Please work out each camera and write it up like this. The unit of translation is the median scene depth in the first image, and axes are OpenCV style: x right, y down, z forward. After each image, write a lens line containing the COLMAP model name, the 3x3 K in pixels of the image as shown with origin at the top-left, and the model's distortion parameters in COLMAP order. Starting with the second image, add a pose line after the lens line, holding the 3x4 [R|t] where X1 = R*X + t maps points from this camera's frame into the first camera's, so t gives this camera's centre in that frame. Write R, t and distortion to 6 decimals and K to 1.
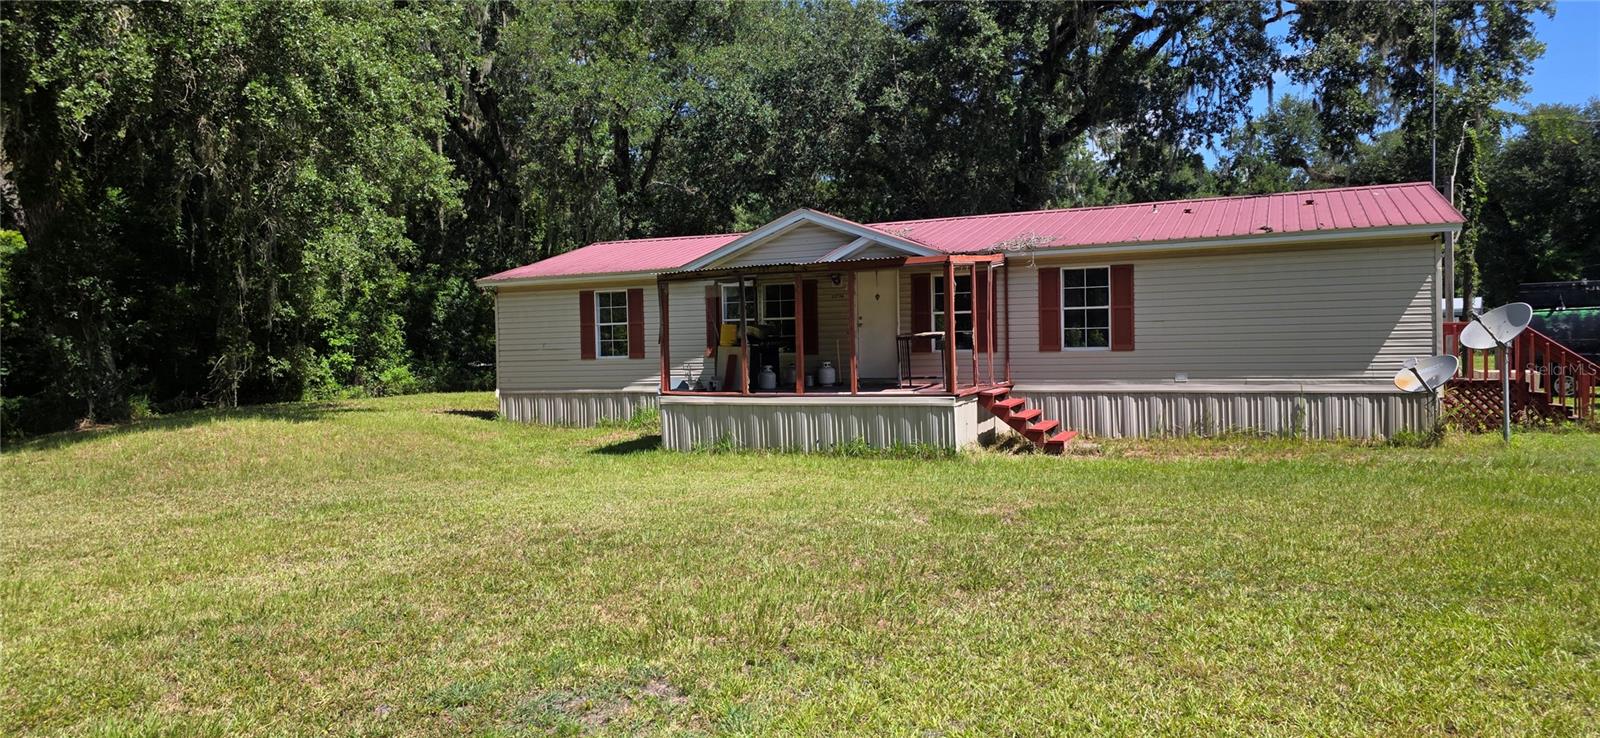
lens RADIAL K [[1051.5, 0, 795.6], [0, 1051.5, 373.9], [0, 0, 1]] dist [0.054089, -0.054307]
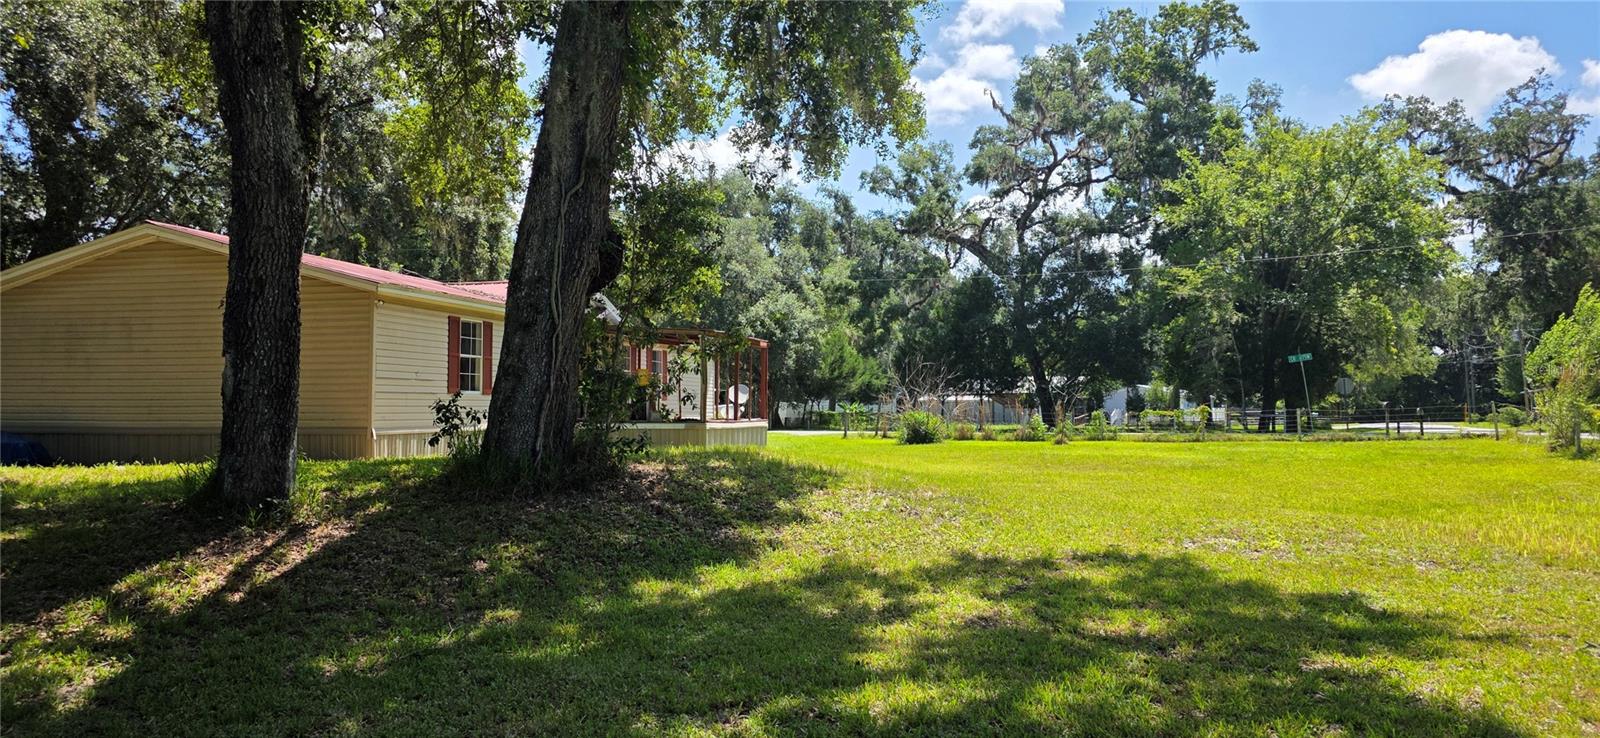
lens RADIAL K [[1051.5, 0, 795.6], [0, 1051.5, 373.9], [0, 0, 1]] dist [0.054089, -0.054307]
pose [[-0.186325, 0.054714, 0.980963, -1.321631], [0.022839, 0.998420, -0.051349, 0.025747], [-0.982223, 0.012836, -0.187281, 1.040549]]
